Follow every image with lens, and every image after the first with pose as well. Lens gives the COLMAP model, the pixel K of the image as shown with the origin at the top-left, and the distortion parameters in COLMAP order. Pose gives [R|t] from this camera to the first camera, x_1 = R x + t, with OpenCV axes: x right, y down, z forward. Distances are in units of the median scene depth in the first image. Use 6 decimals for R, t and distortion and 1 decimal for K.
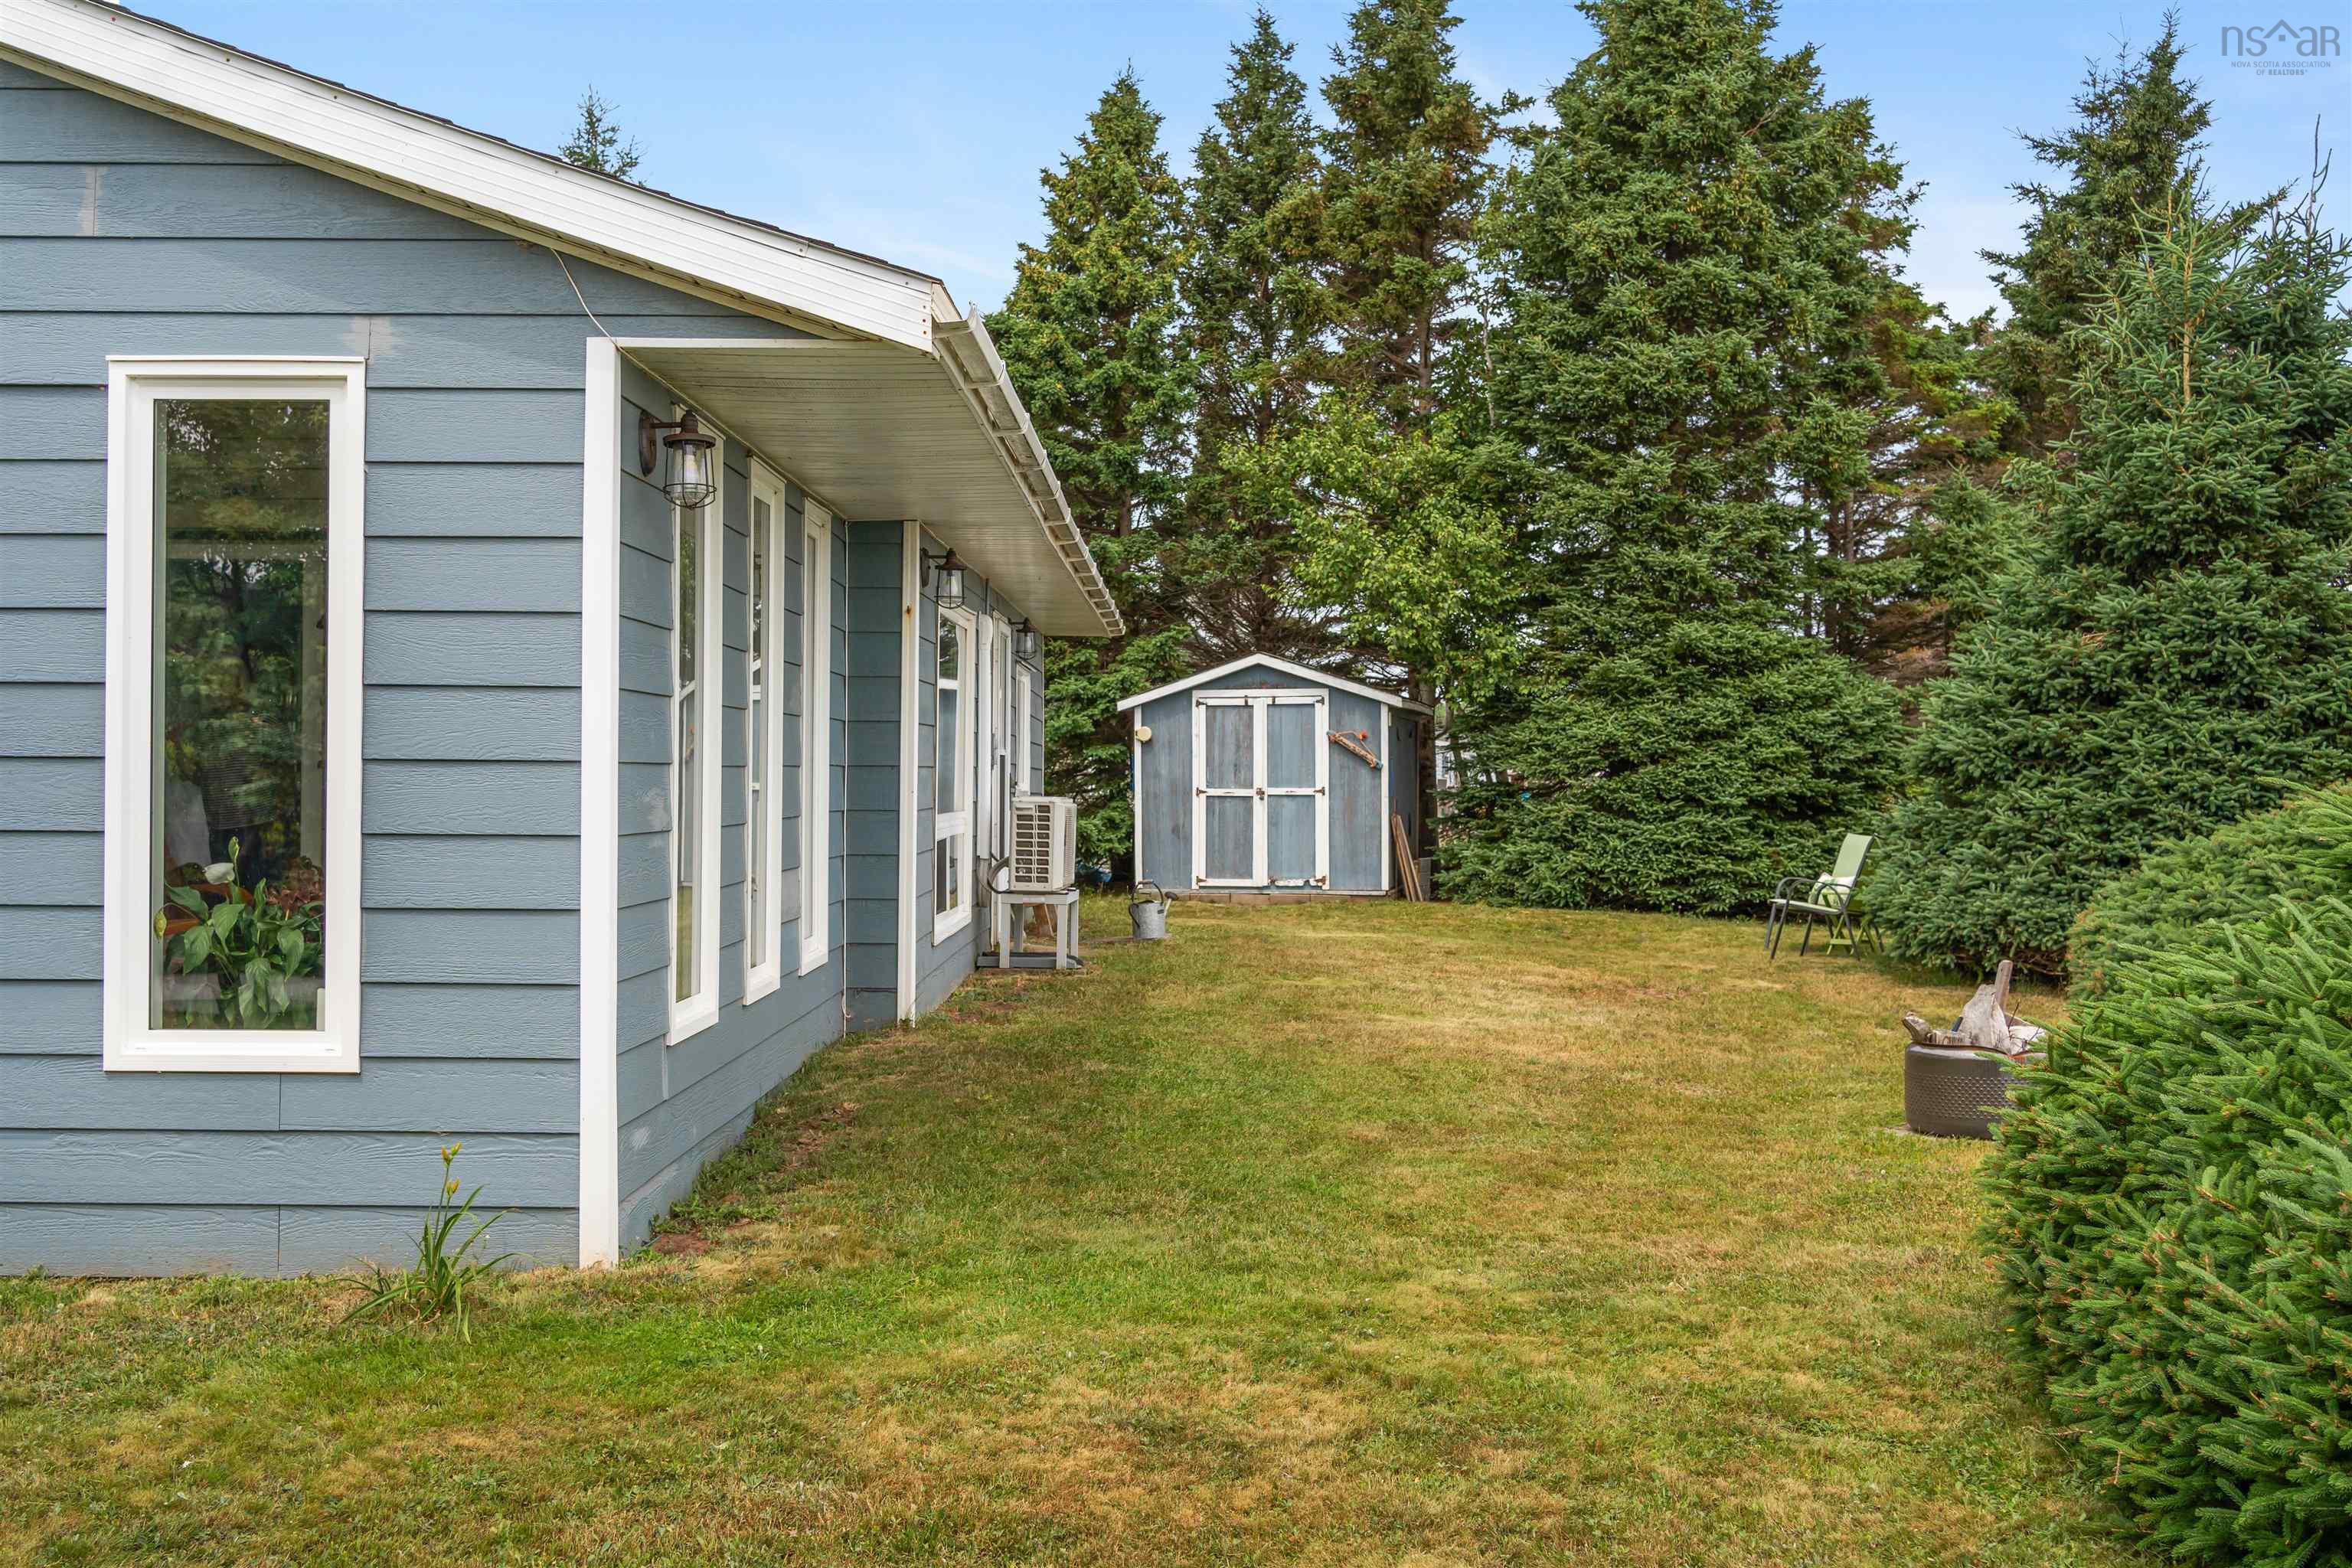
lens RADIAL K [[2365.9, 0, 1172.9], [0, 2365.9, 782.9], [0, 0, 1]] dist [0.009389, 0.000000]
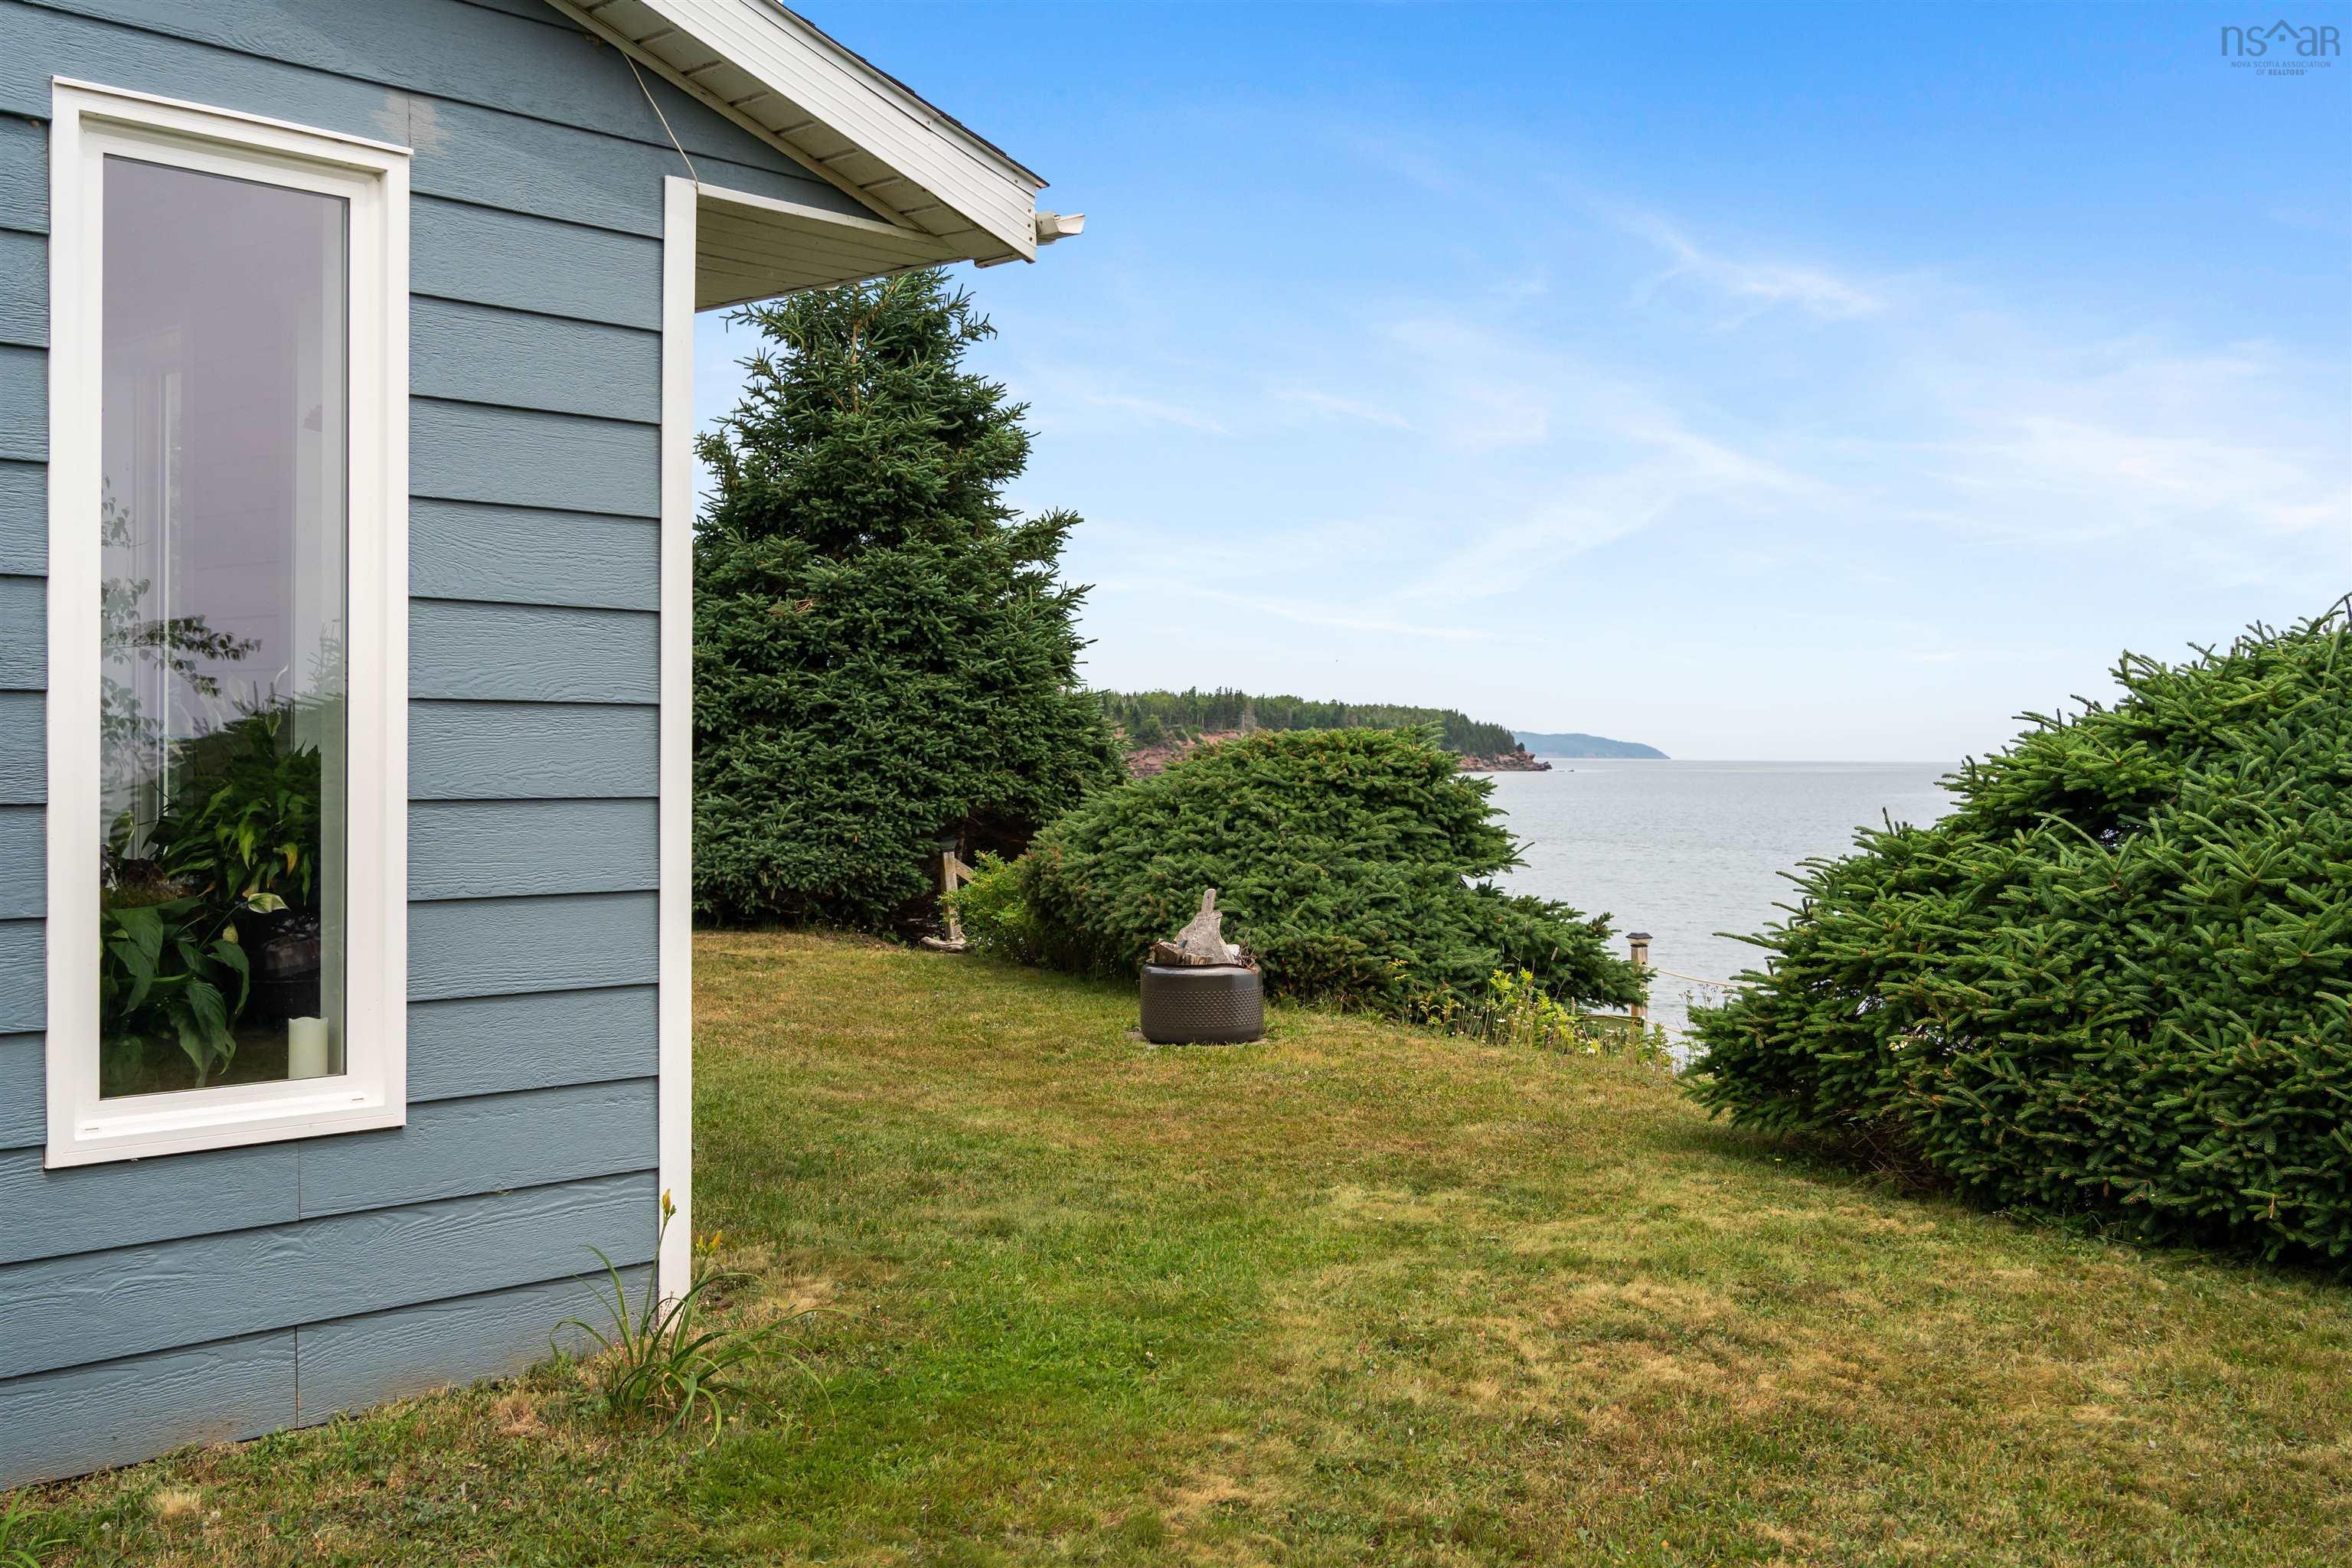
lens RADIAL K [[2365.9, 0, 1173.5], [0, 2365.9, 779.4], [0, 0, 1]] dist [0.009389, 0.000000]
pose [[0.678341, -0.014123, 0.734611, -0.310352], [0.002157, 0.999849, 0.017231, 0.001242], [-0.734744, -0.010104, 0.678269, 0.141007]]
